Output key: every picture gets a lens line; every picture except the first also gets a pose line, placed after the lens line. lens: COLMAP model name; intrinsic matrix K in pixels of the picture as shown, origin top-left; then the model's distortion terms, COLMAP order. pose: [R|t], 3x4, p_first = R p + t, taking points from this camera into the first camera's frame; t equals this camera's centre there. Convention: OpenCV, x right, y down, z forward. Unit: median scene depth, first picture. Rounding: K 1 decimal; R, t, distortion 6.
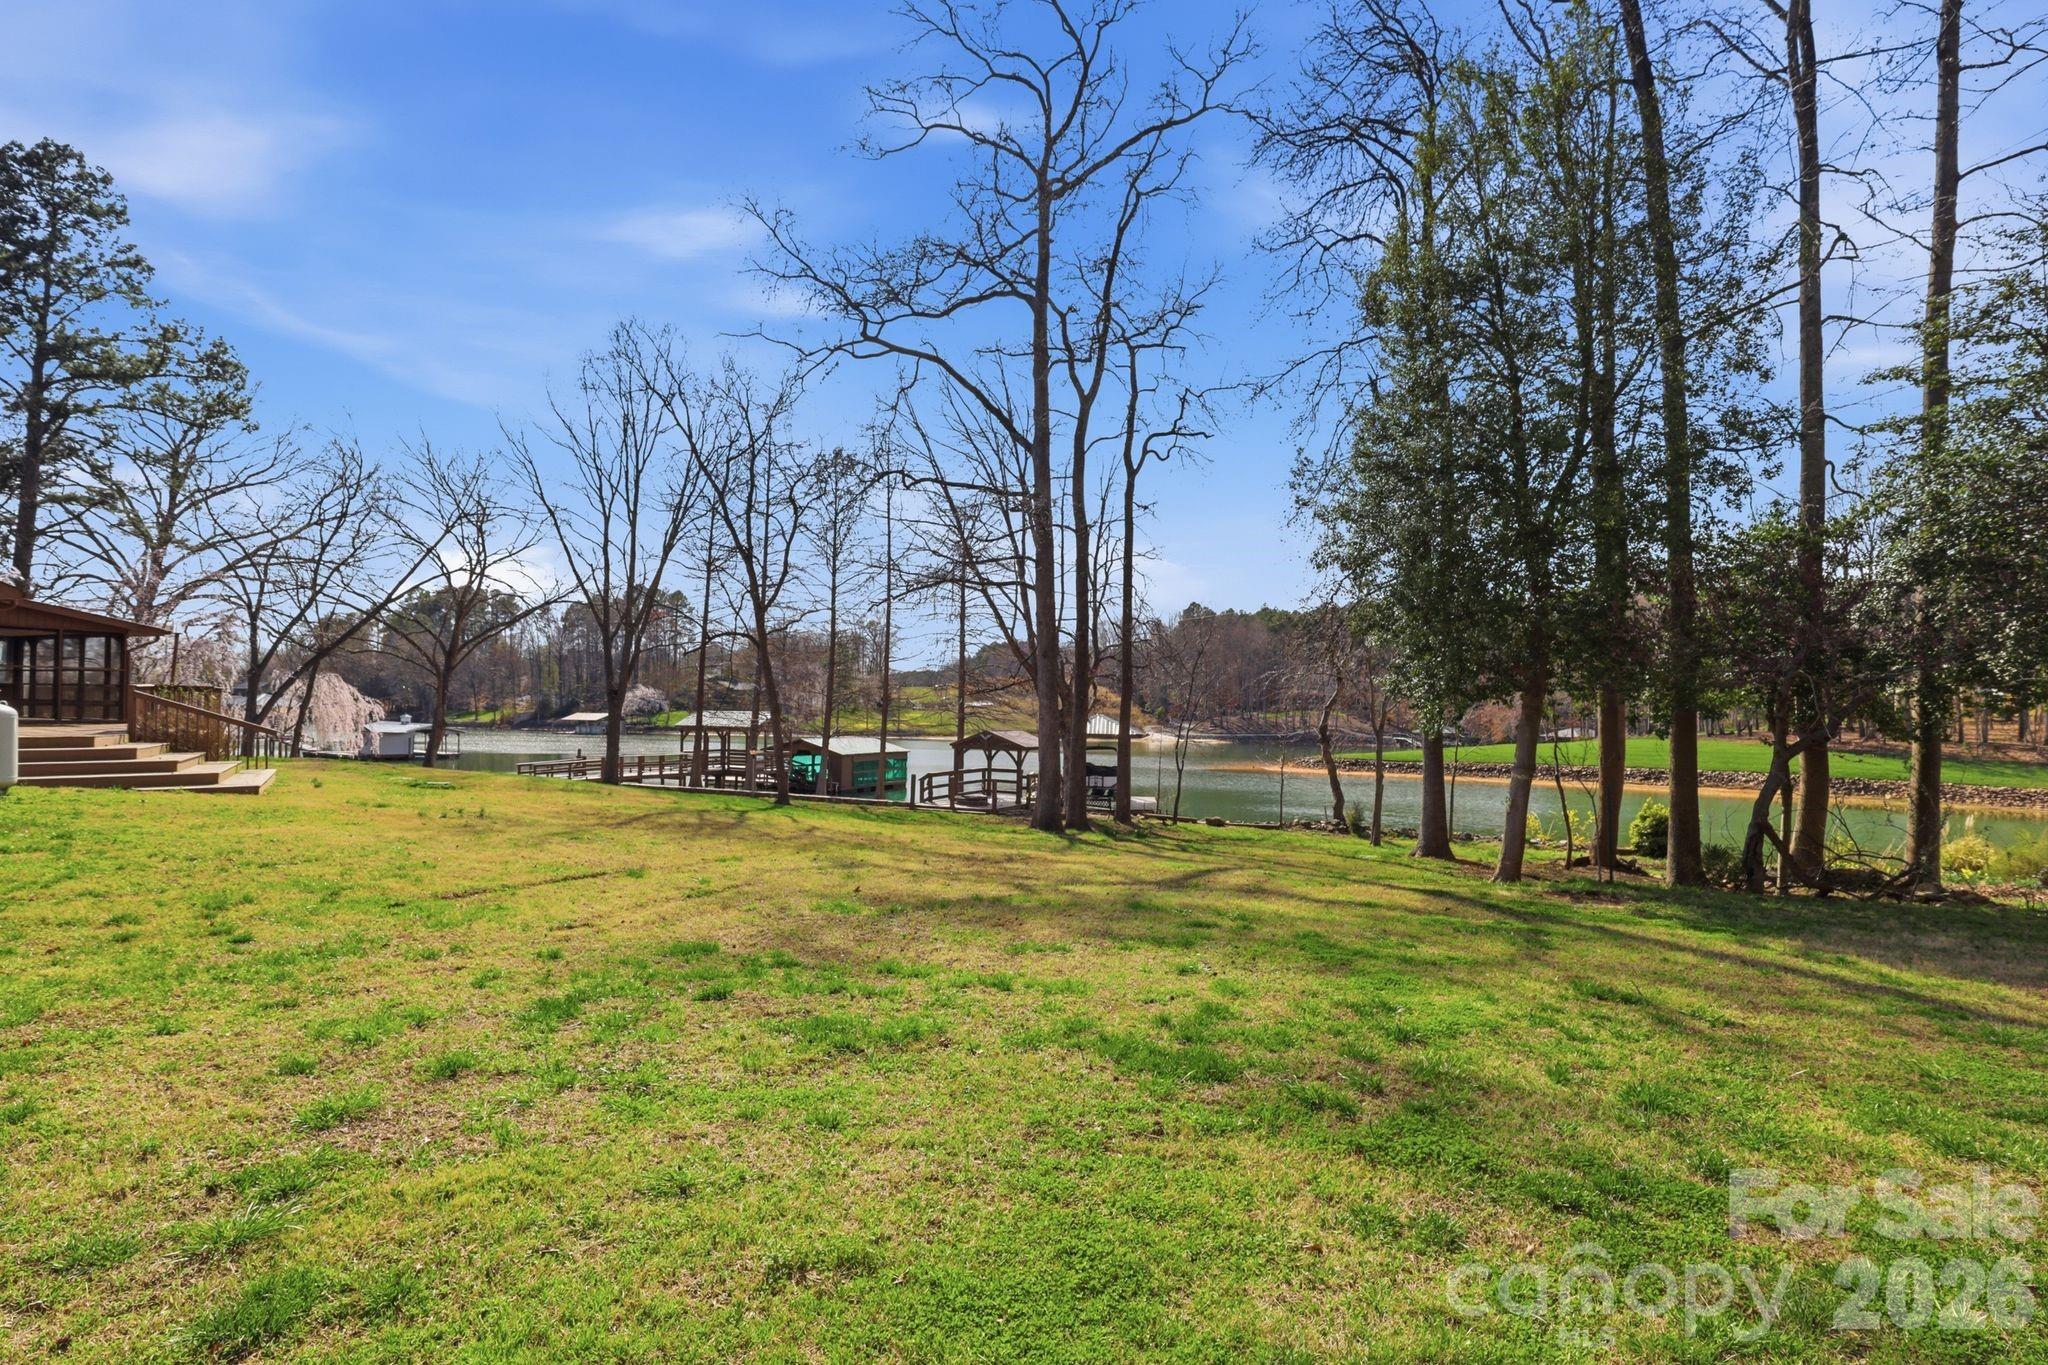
lens RADIAL K [[1097.1, 0, 1032.1], [0, 1097.1, 713.9], [0, 0, 1]] dist [-0.030092, -0.001823]
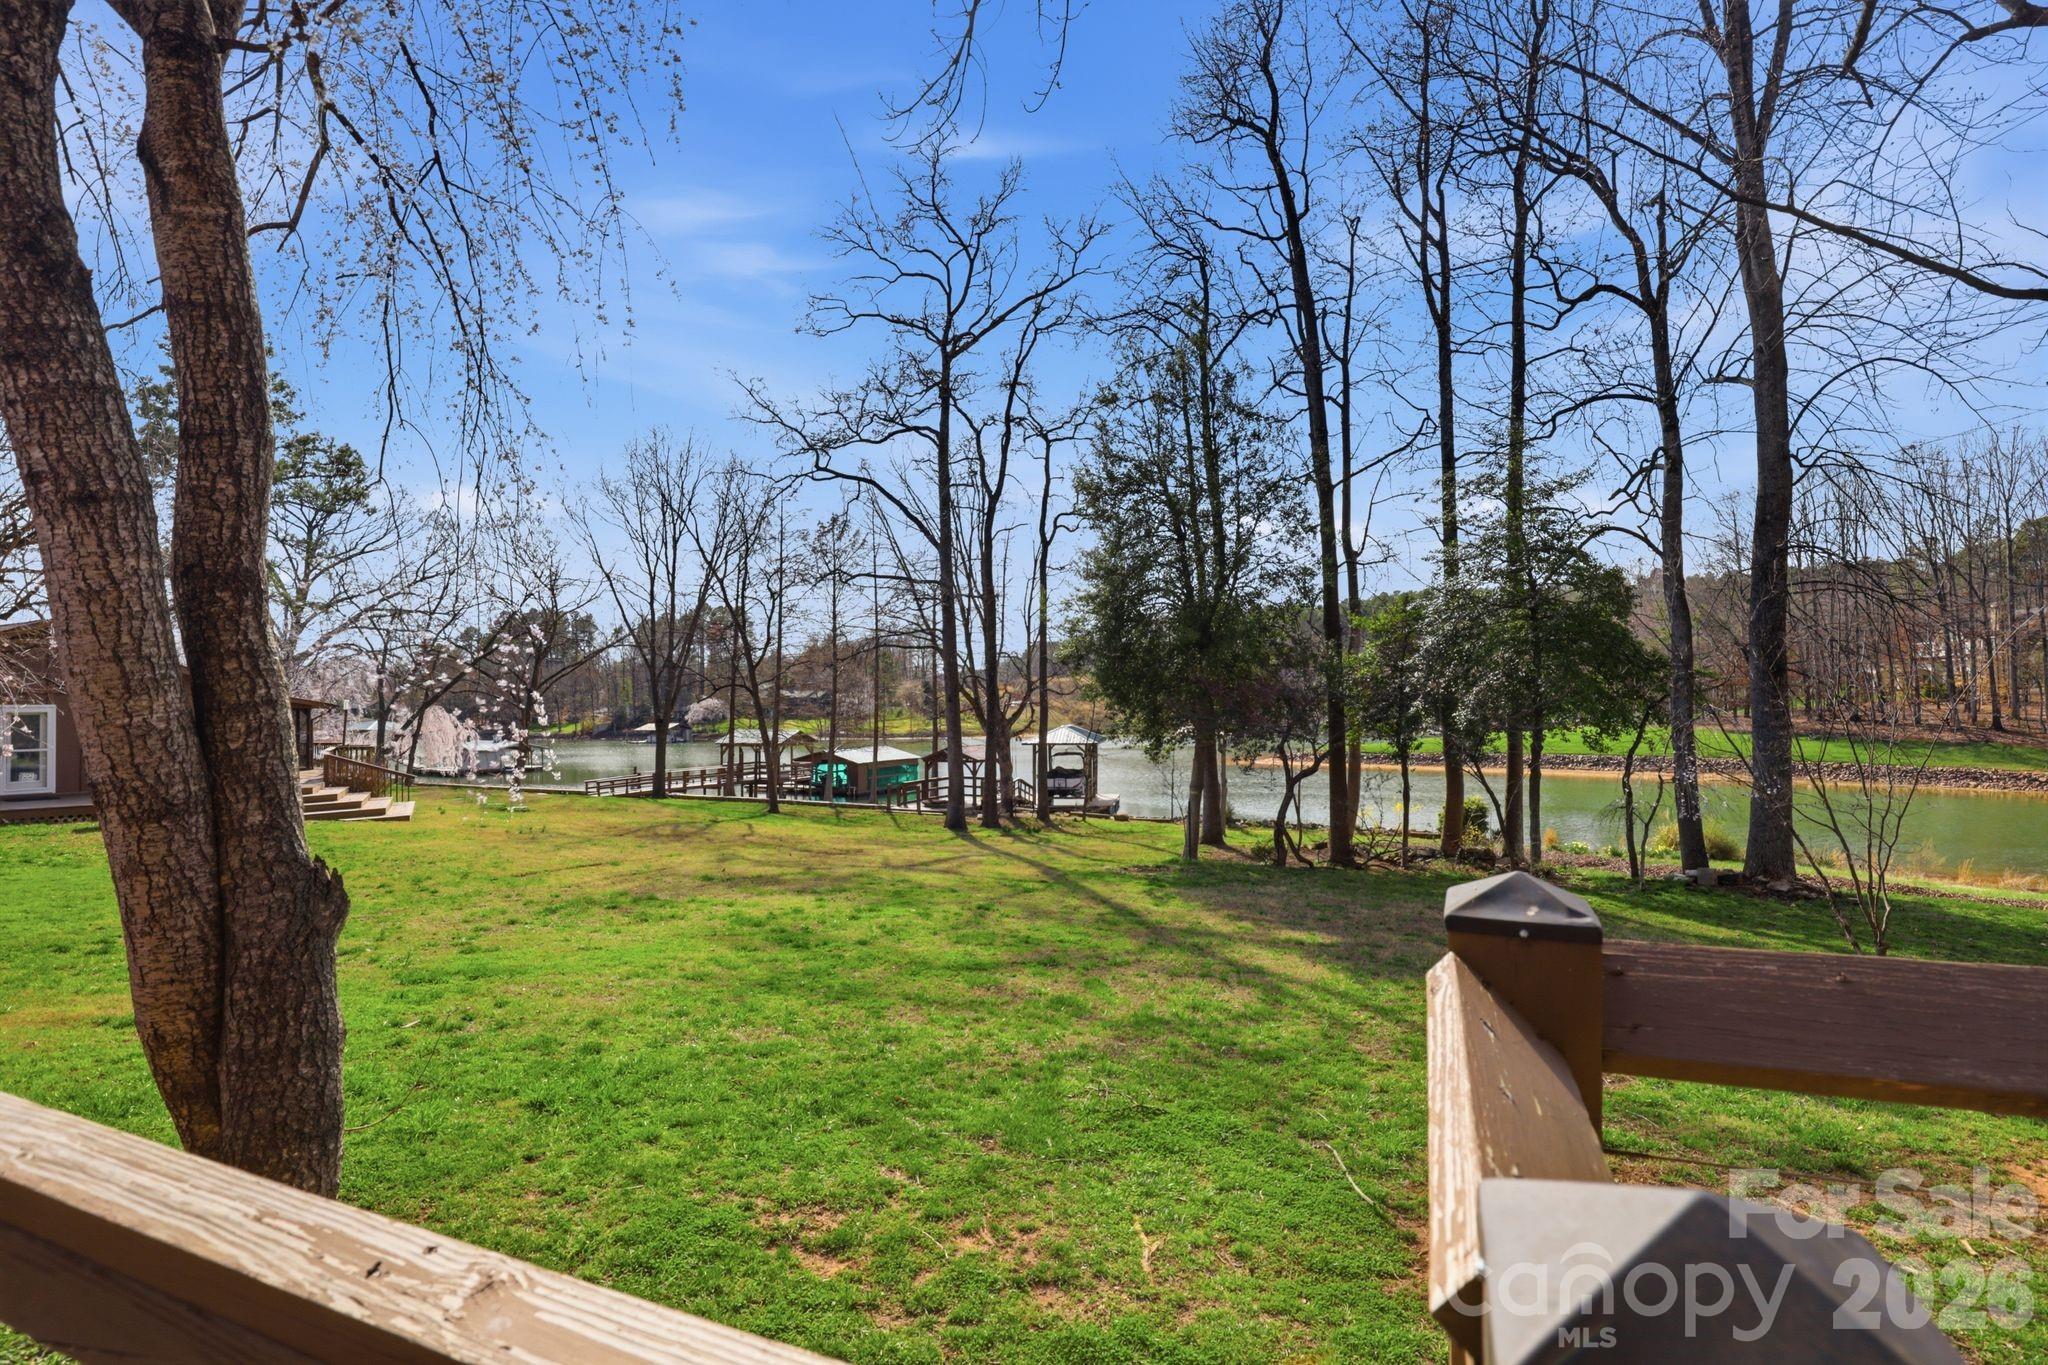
lens RADIAL K [[1097.1, 0, 1028.2], [0, 1097.1, 685.0], [0, 0, 1]] dist [-0.030092, -0.001823]
pose [[0.997190, -0.029265, -0.068957, 0.116701], [0.028101, 0.999447, -0.017794, -0.026387], [0.069439, 0.015807, 0.997461, -0.201308]]
